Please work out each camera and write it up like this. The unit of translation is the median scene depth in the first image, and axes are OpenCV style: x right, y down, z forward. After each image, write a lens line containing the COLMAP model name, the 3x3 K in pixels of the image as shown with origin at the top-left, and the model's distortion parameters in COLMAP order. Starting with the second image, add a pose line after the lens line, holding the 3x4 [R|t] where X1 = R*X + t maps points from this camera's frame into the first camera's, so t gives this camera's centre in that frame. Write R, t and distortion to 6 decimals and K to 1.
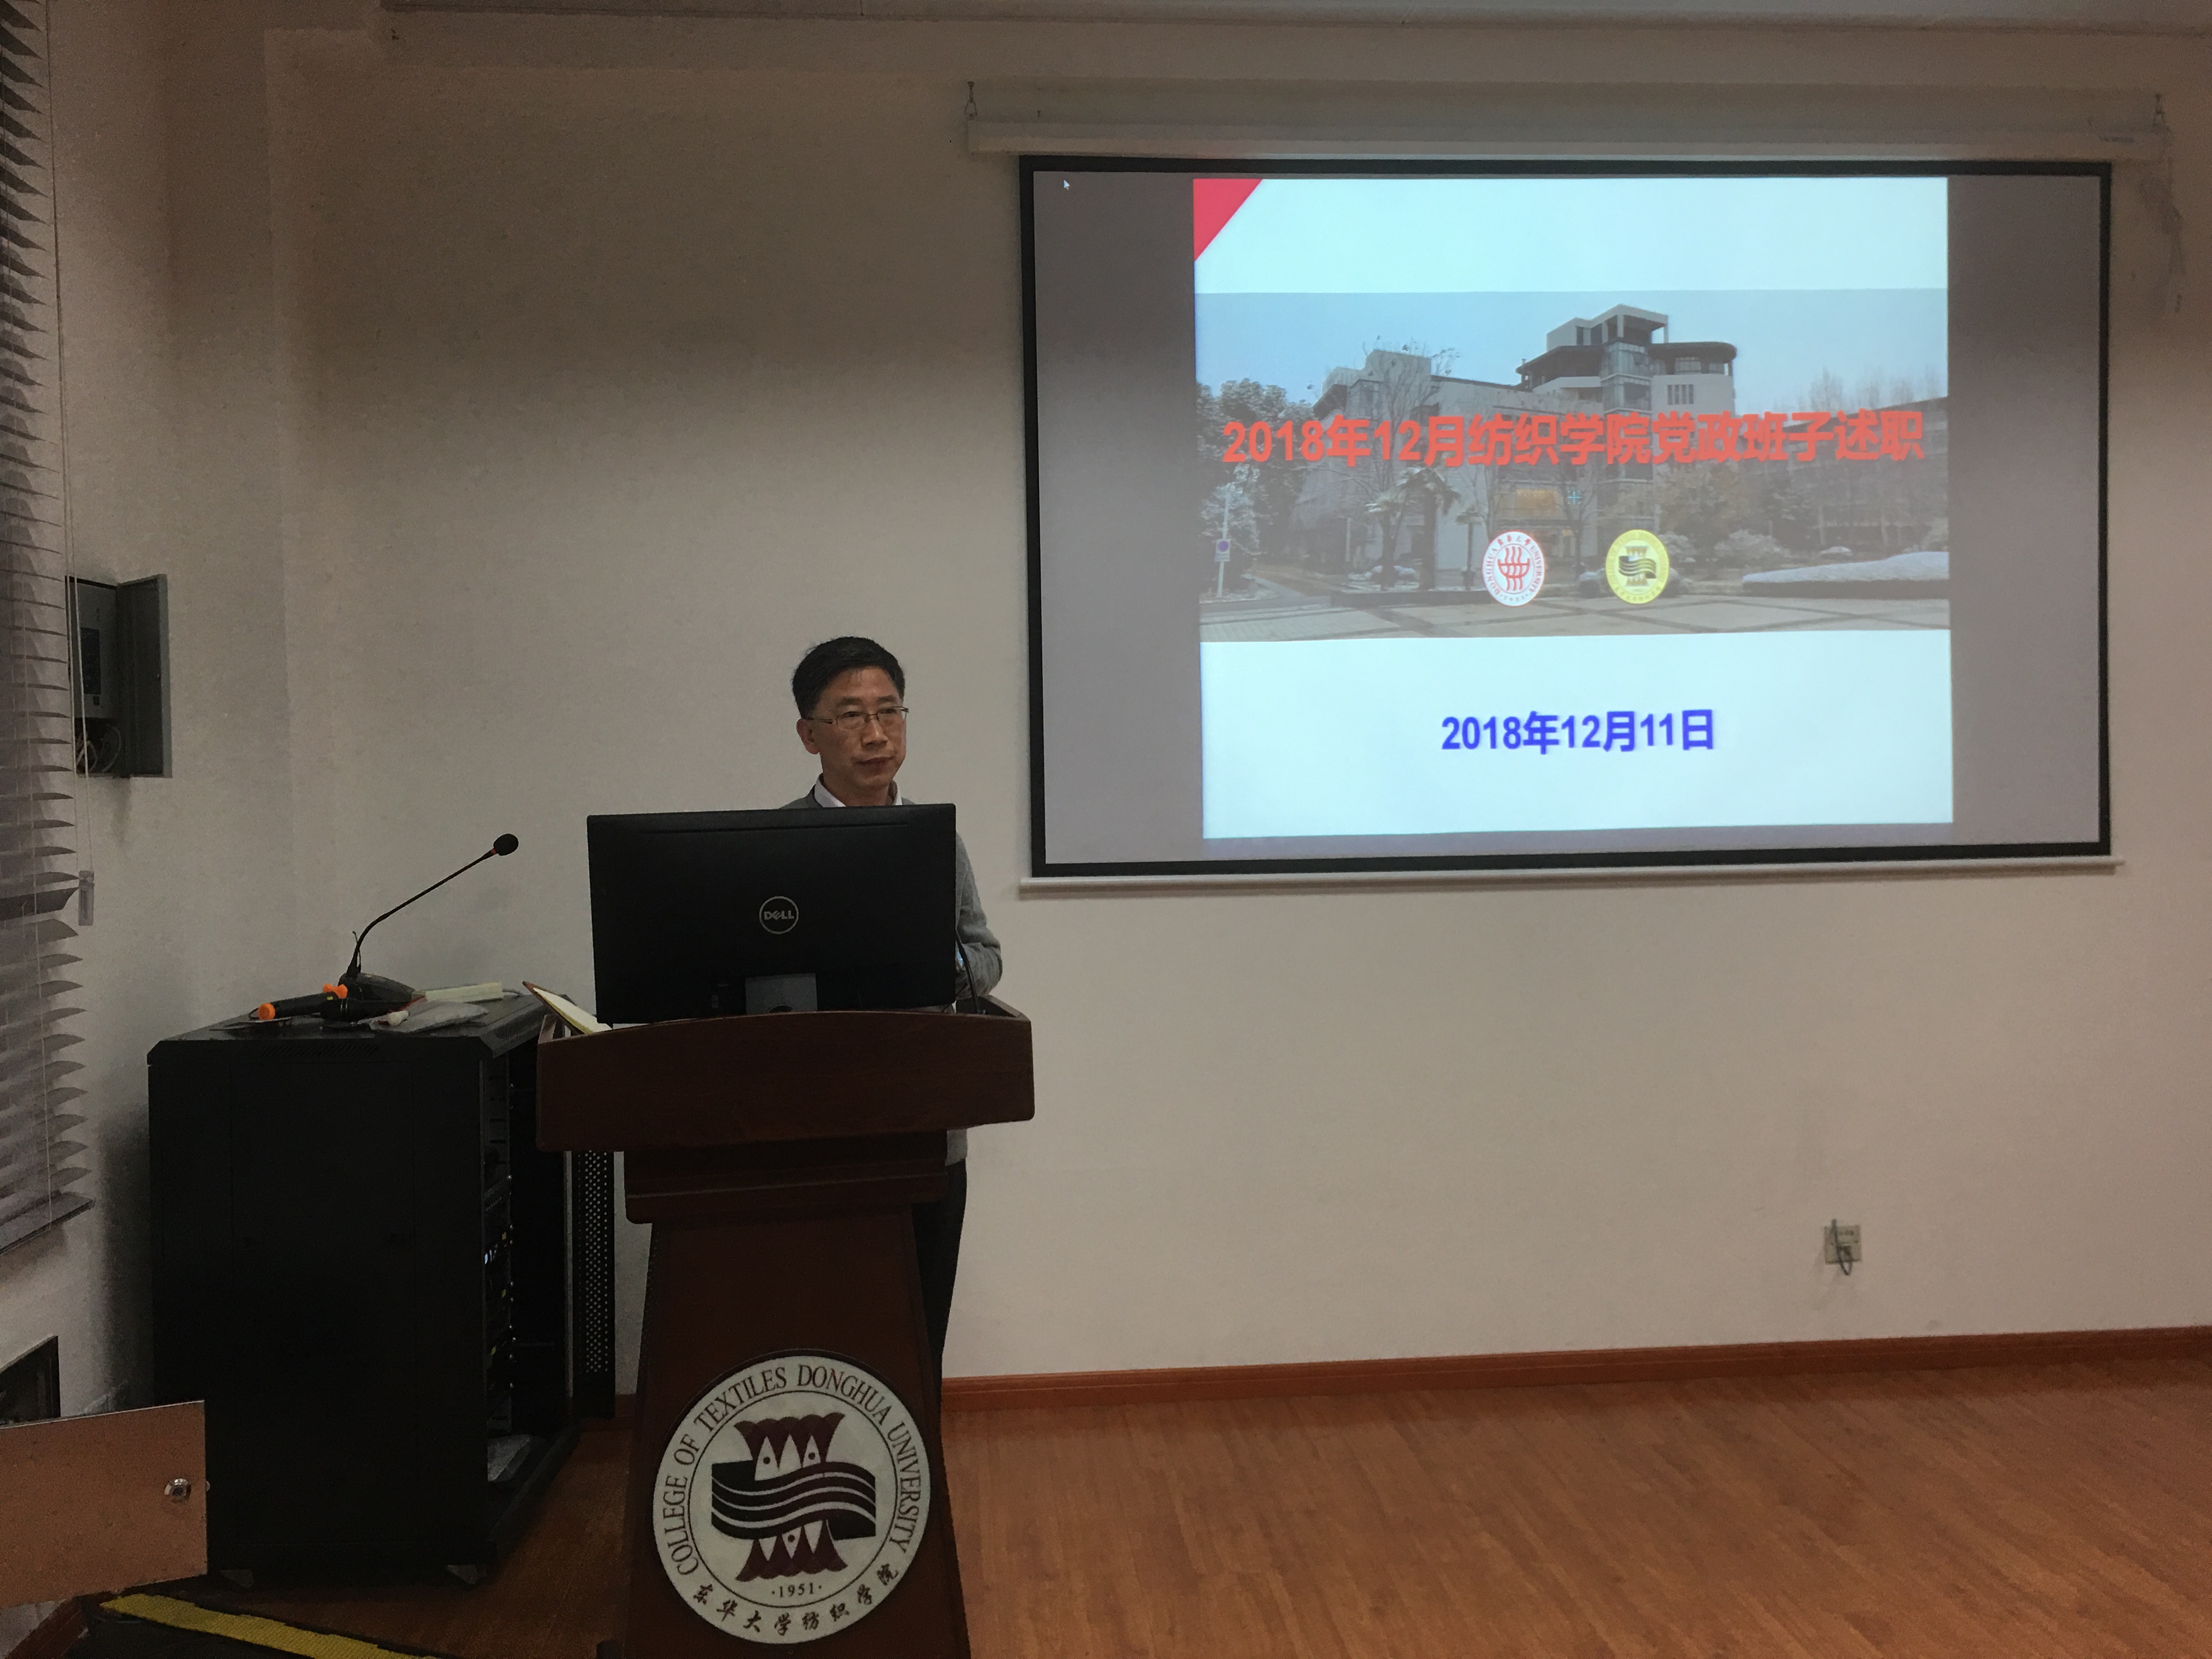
lens RADIAL K [[1878.2, 0, 1103.2], [0, 1878.2, 819.3], [0, 0, 1]] dist [0.103343, -0.155172]
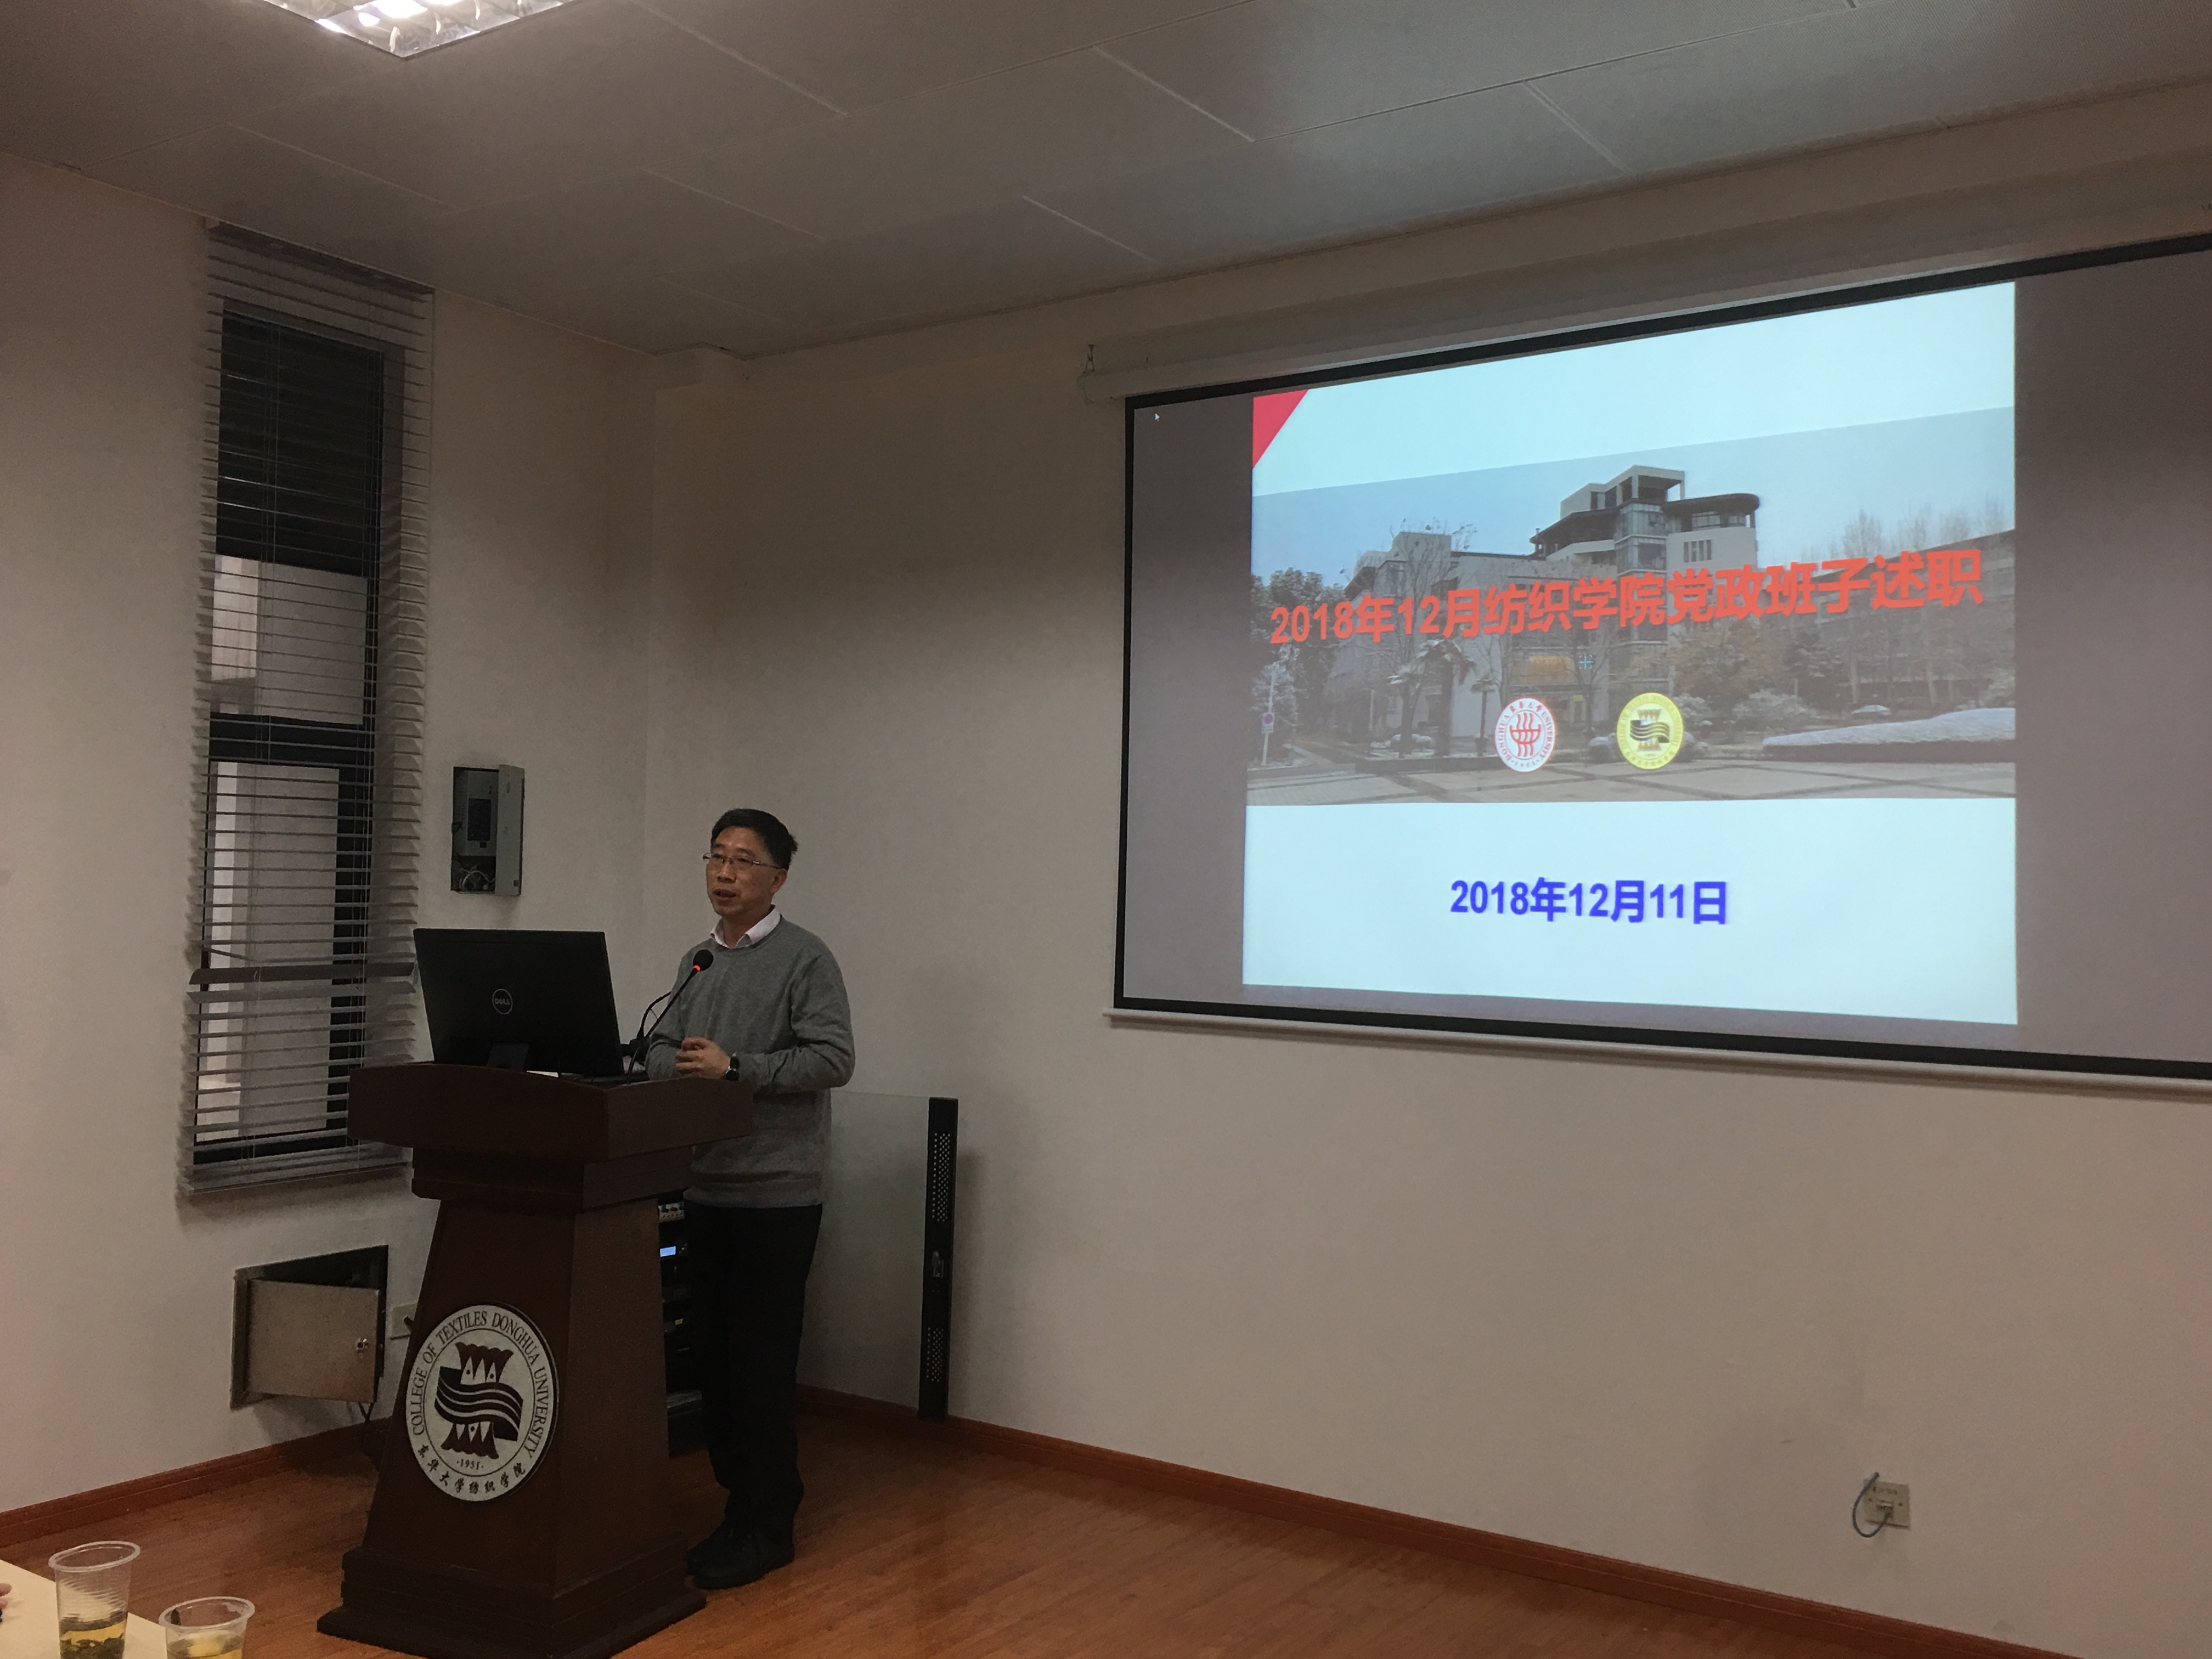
lens RADIAL K [[1978.1, 0, 1104.8], [0, 1978.1, 821.3], [0, 0, 1]] dist [0.063890, -0.015776]
pose [[0.774509, 0.011145, -0.632465, 0.709851], [-0.053462, 0.997421, -0.047893, -0.024564], [0.630300, 0.070906, 0.773107, 0.049036]]
